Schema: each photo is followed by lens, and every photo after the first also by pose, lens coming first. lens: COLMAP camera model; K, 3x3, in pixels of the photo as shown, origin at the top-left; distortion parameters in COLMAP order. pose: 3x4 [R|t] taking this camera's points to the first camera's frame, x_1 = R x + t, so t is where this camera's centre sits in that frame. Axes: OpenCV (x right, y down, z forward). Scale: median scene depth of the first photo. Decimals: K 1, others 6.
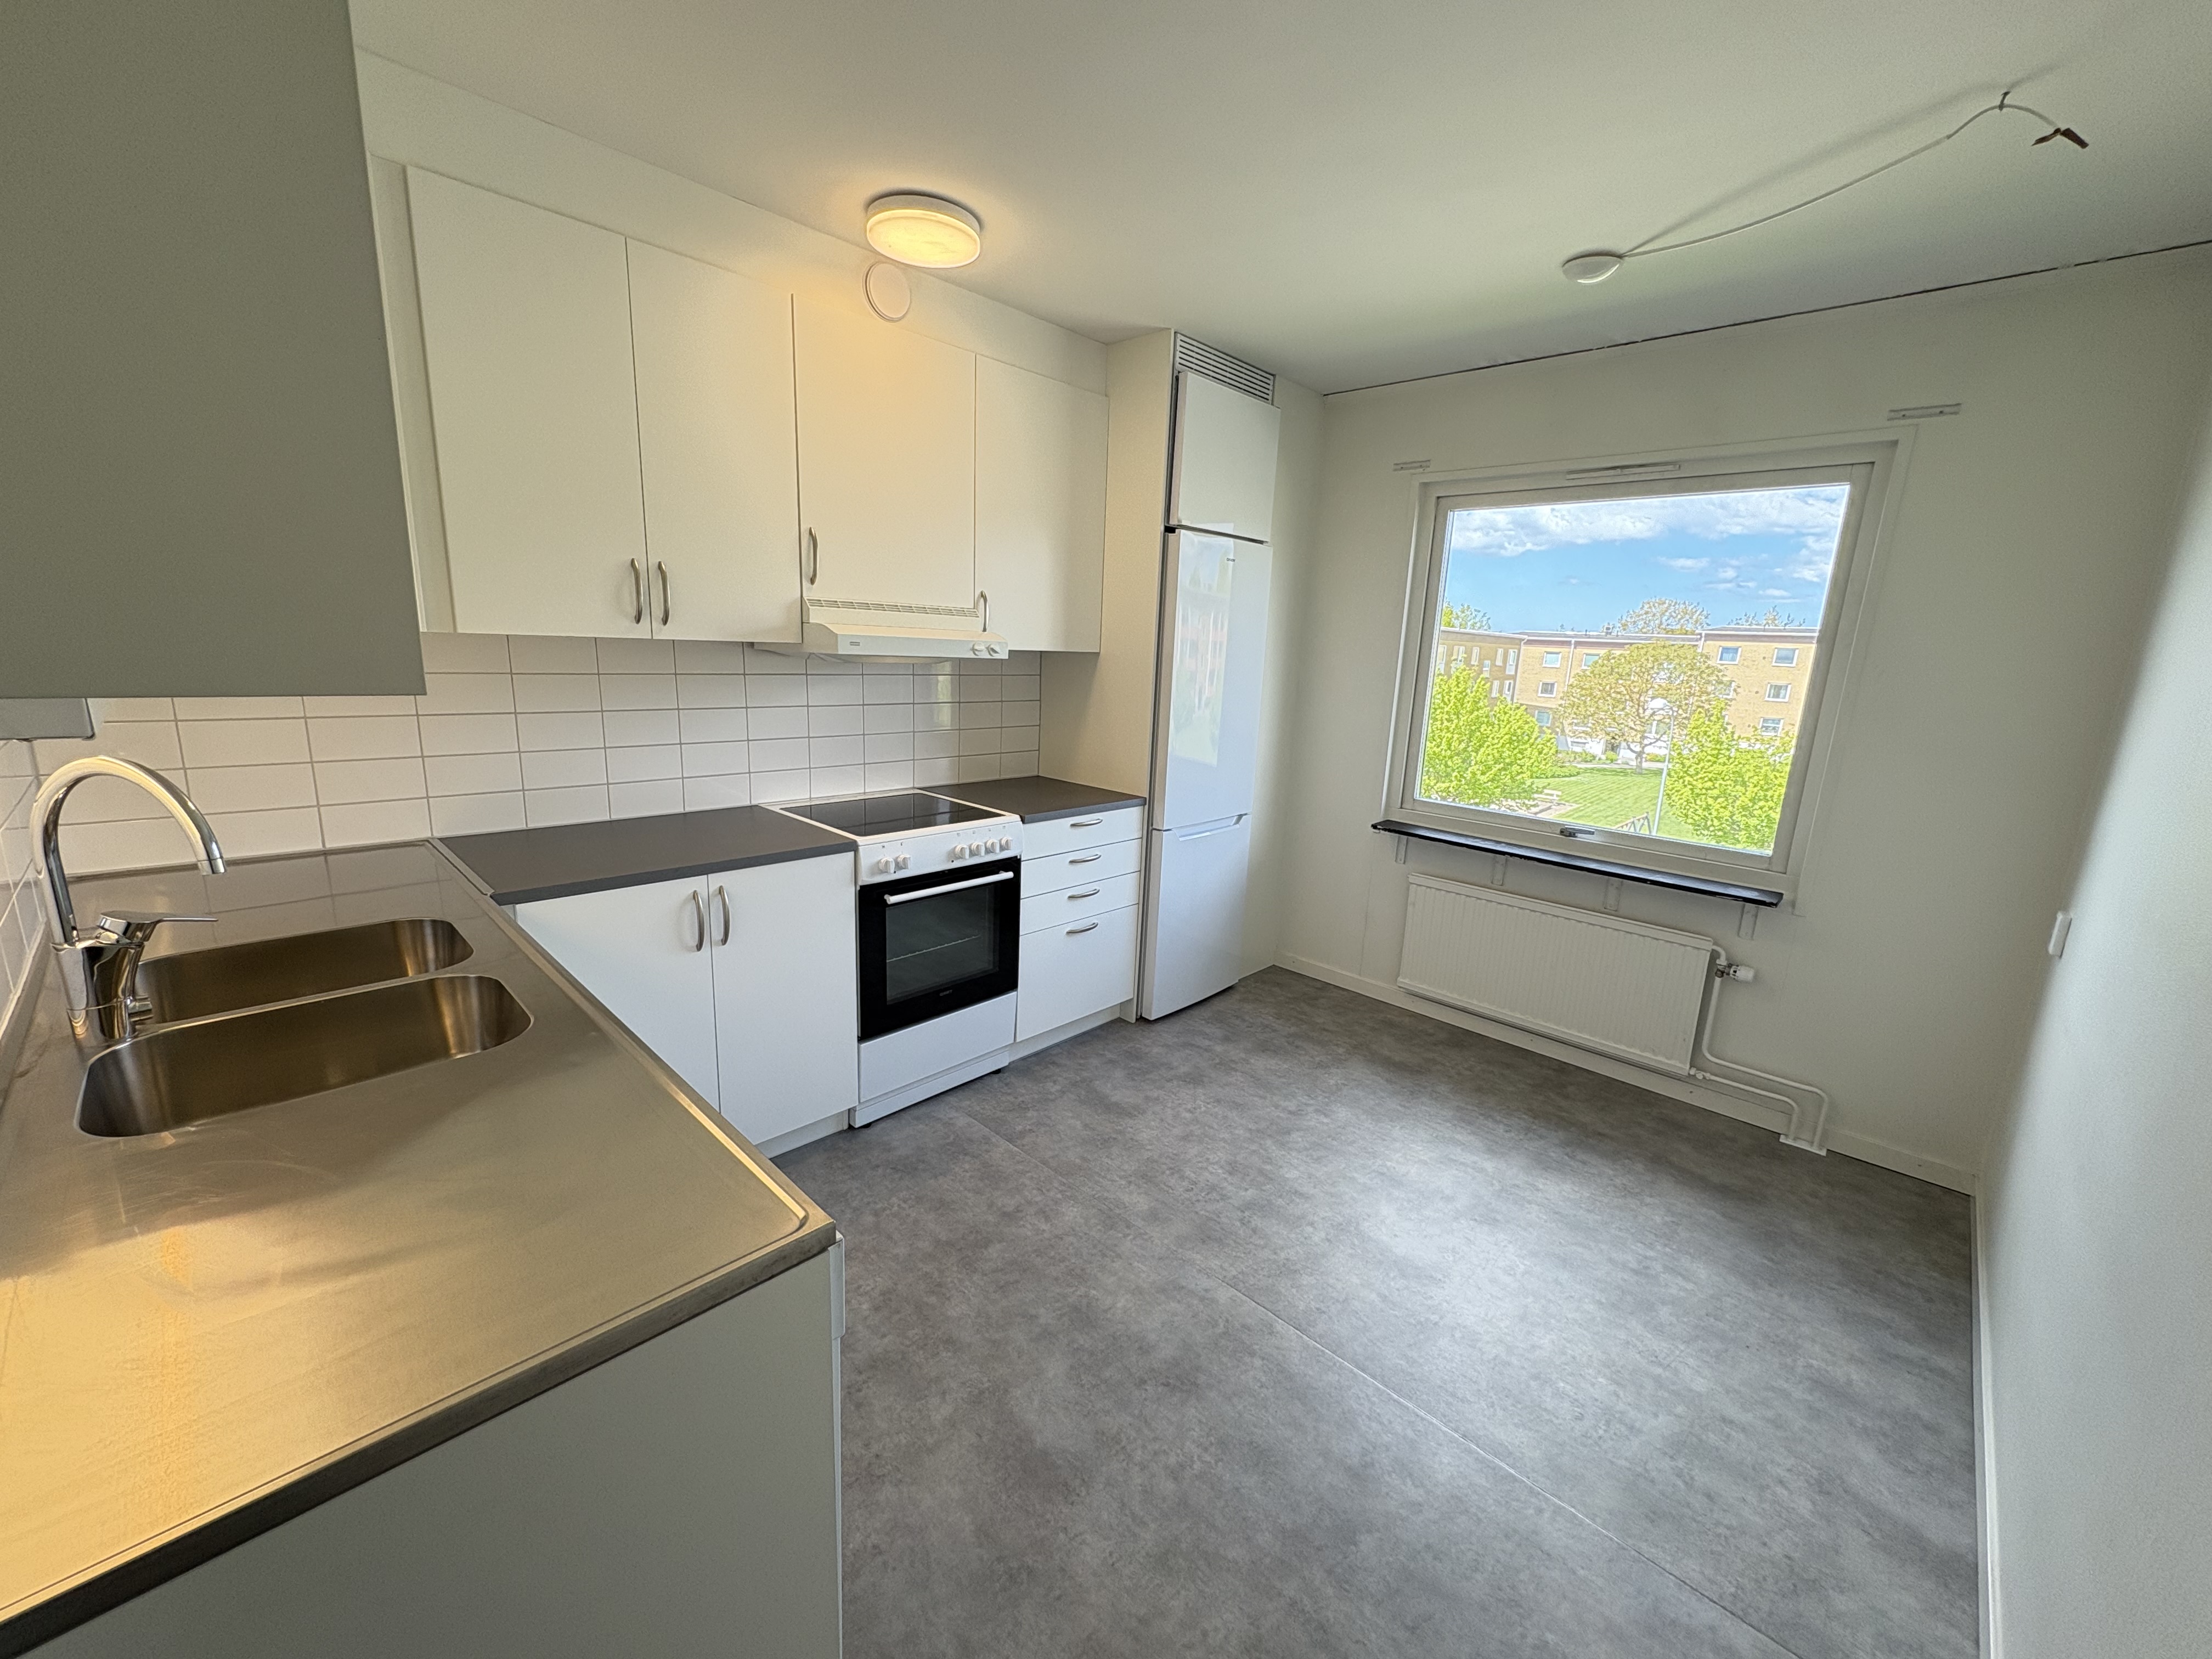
lens RADIAL K [[876.8, 0, 1095.3], [0, 876.8, 837.9], [0, 0, 1]] dist [0.001378, -0.000038]
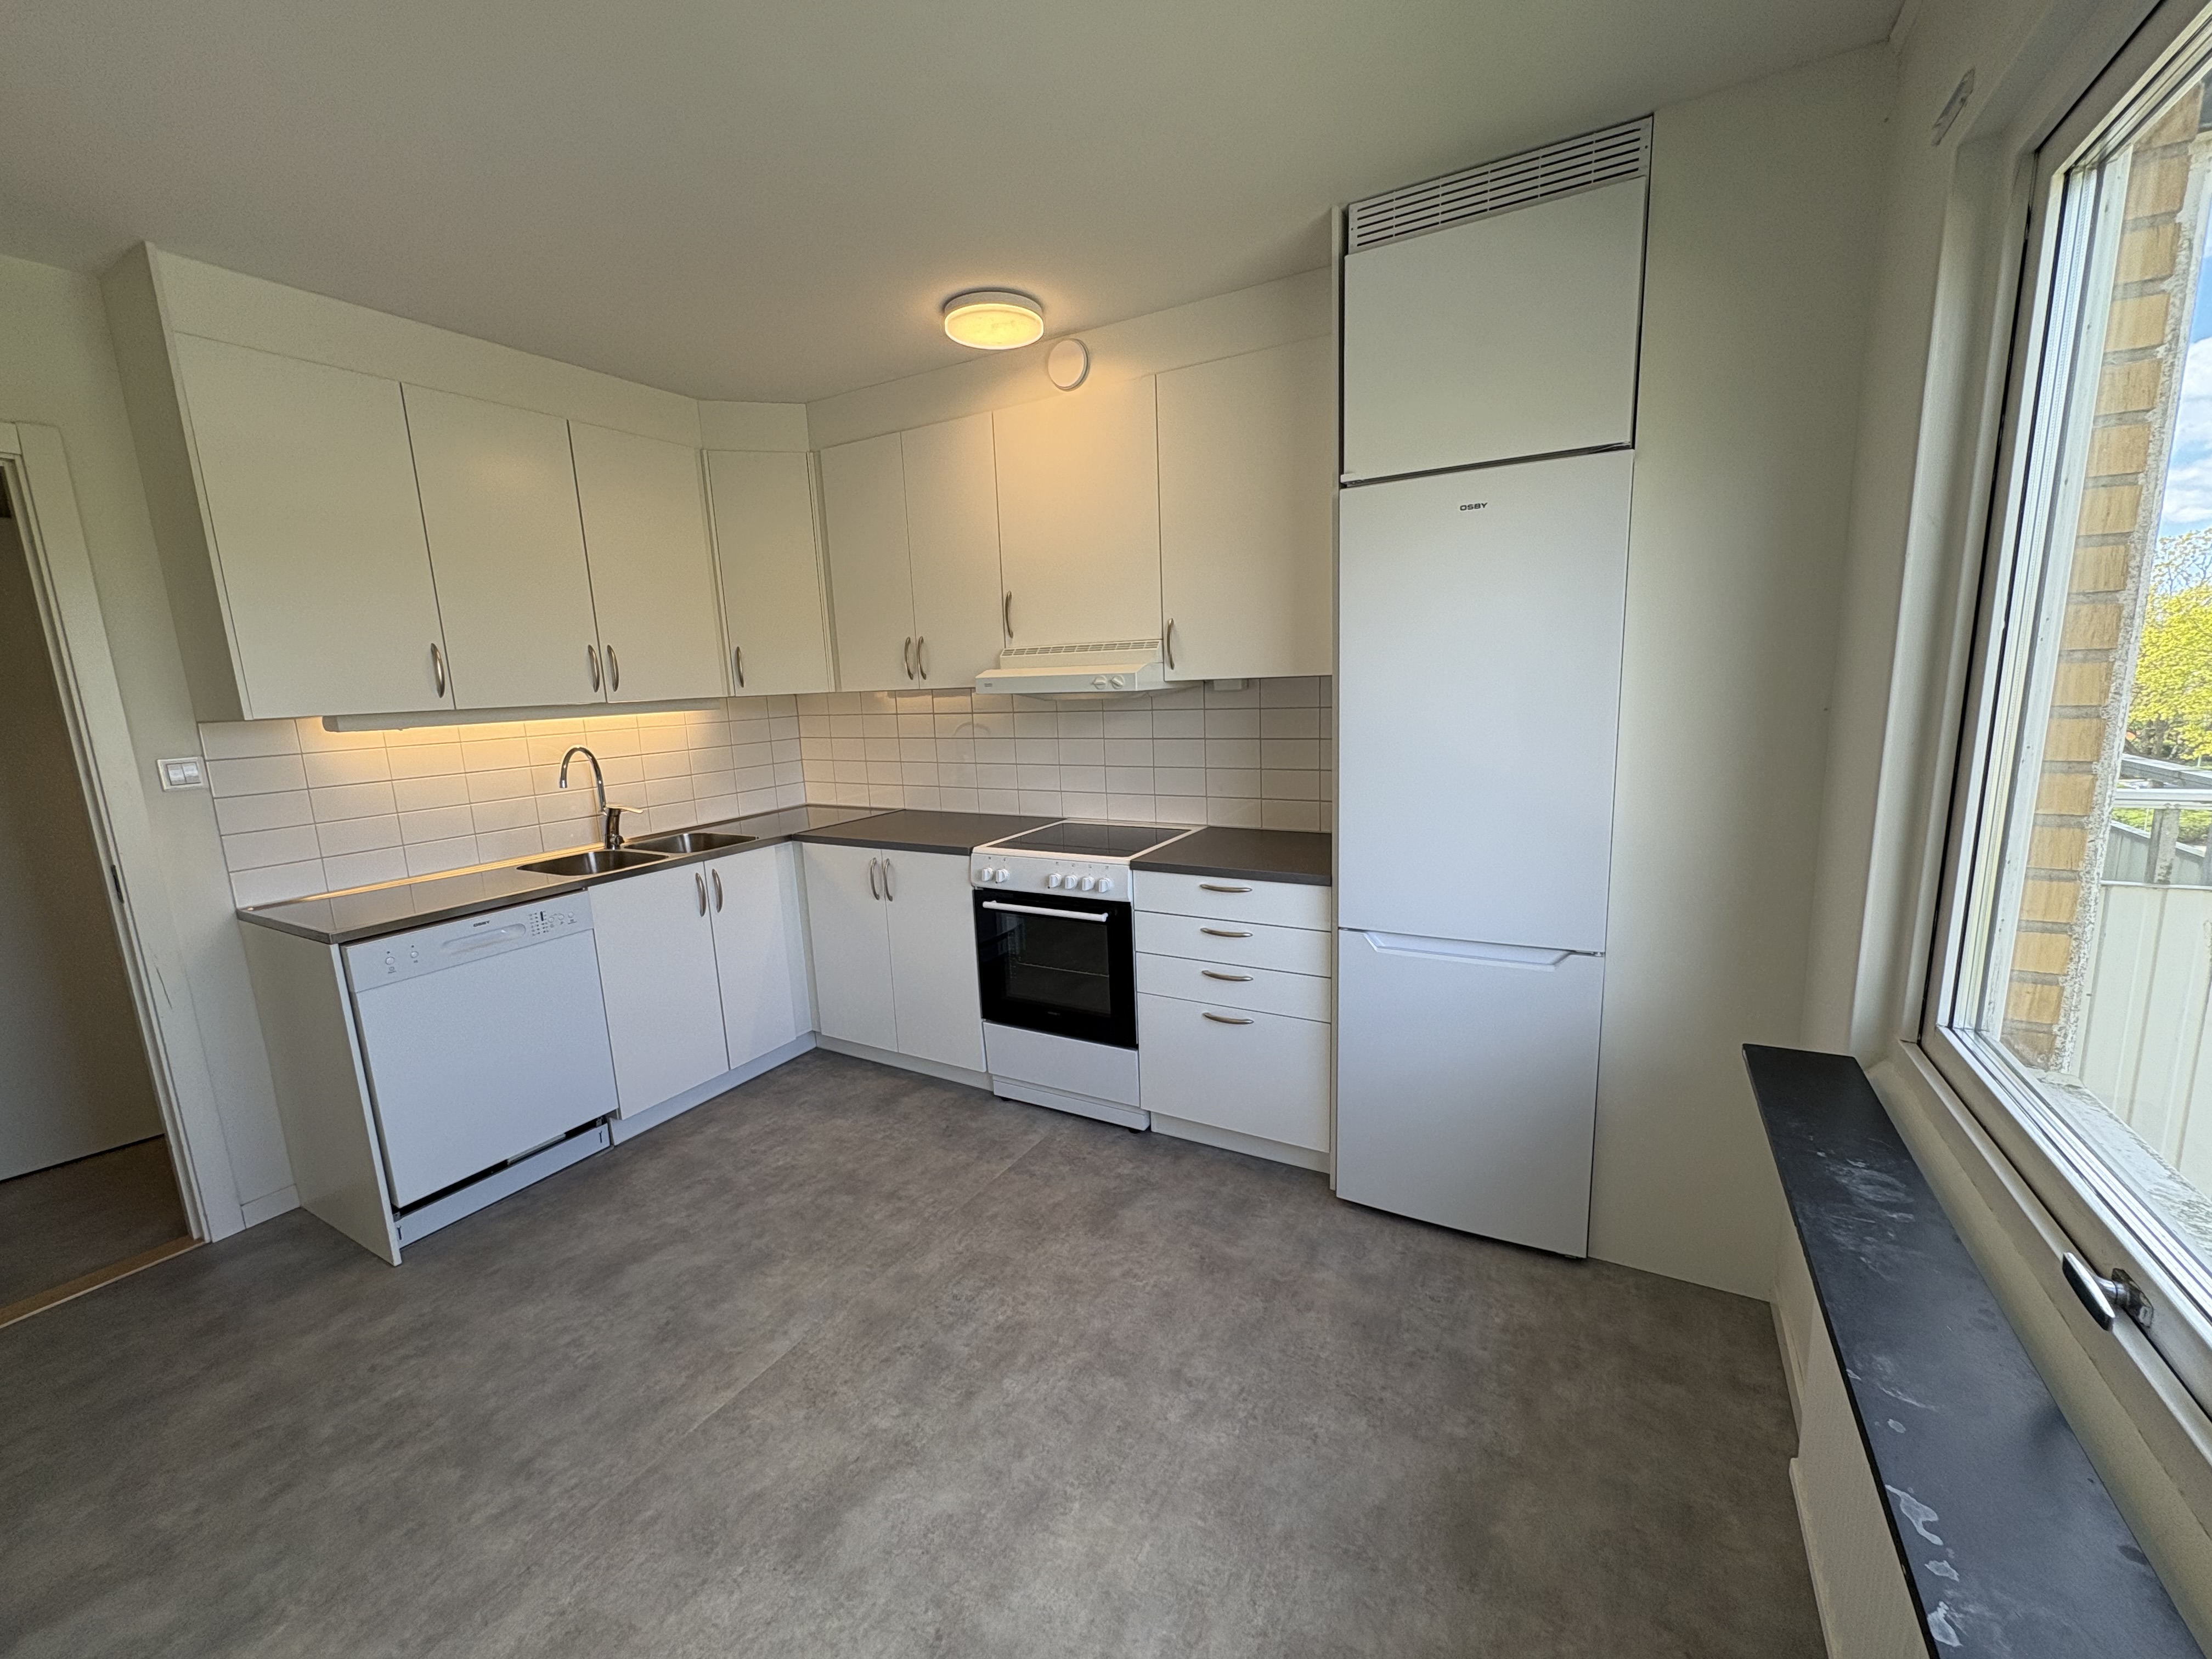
lens RADIAL K [[876.8, 0, 1118.3], [0, 876.8, 837.6], [0, 0, 1]] dist [0.001378, -0.000038]
pose [[0.250872, 0.121207, -0.960402, 0.835778], [-0.166456, 0.982754, 0.080547, -0.126552], [0.953602, 0.139658, 0.266721, 0.779519]]
